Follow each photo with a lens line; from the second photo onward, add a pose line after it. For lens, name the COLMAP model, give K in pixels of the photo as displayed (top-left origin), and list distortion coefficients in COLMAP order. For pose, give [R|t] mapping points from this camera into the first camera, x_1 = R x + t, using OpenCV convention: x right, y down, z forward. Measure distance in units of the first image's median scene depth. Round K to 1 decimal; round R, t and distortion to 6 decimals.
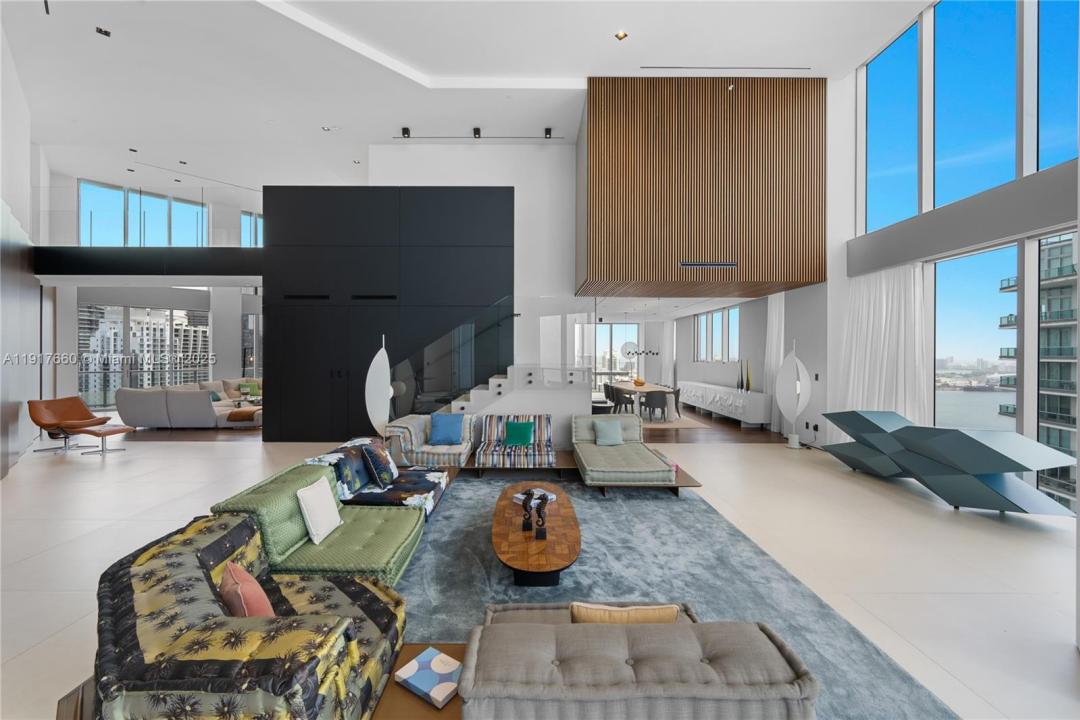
lens RADIAL K [[413.8, 0, 540.0], [0, 413.8, 360.0], [0, 0, 1]] dist [0.000079, -0.000016]
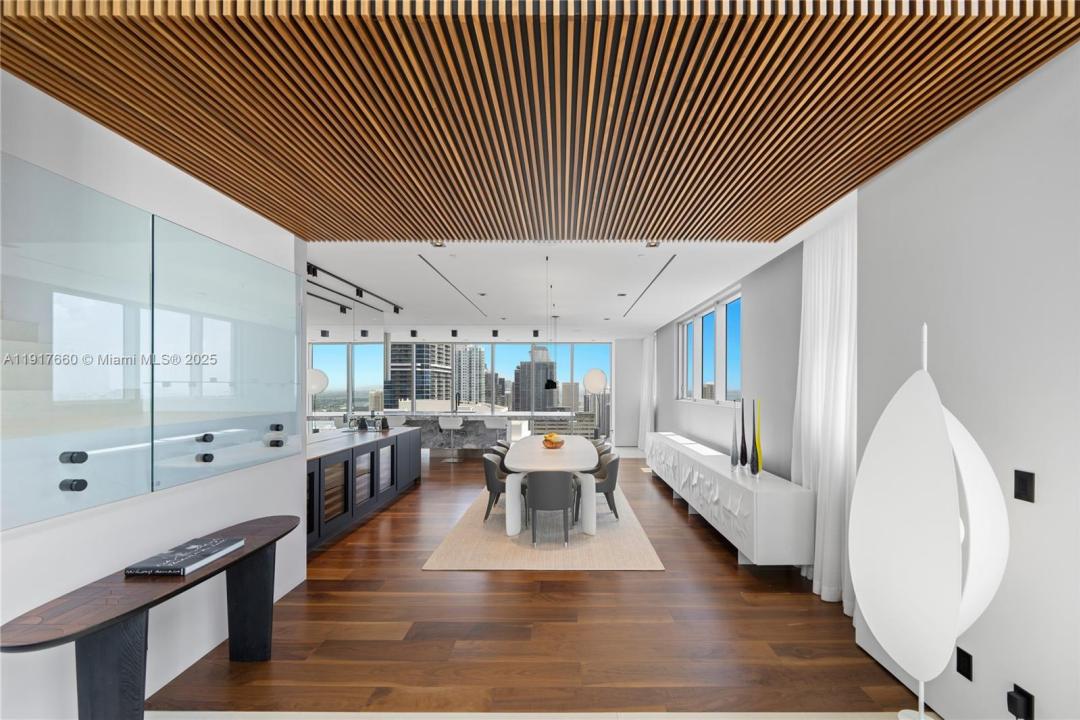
lens RADIAL K [[412.2, 0, 542.5], [0, 412.2, 389.3], [0, 0, 1]] dist [0.000145, 0.000082]
pose [[0.997862, 0.004516, -0.065204, 0.283151], [-0.005139, 0.999943, -0.009388, -0.005100], [0.065158, 0.009703, 0.997828, 0.512672]]
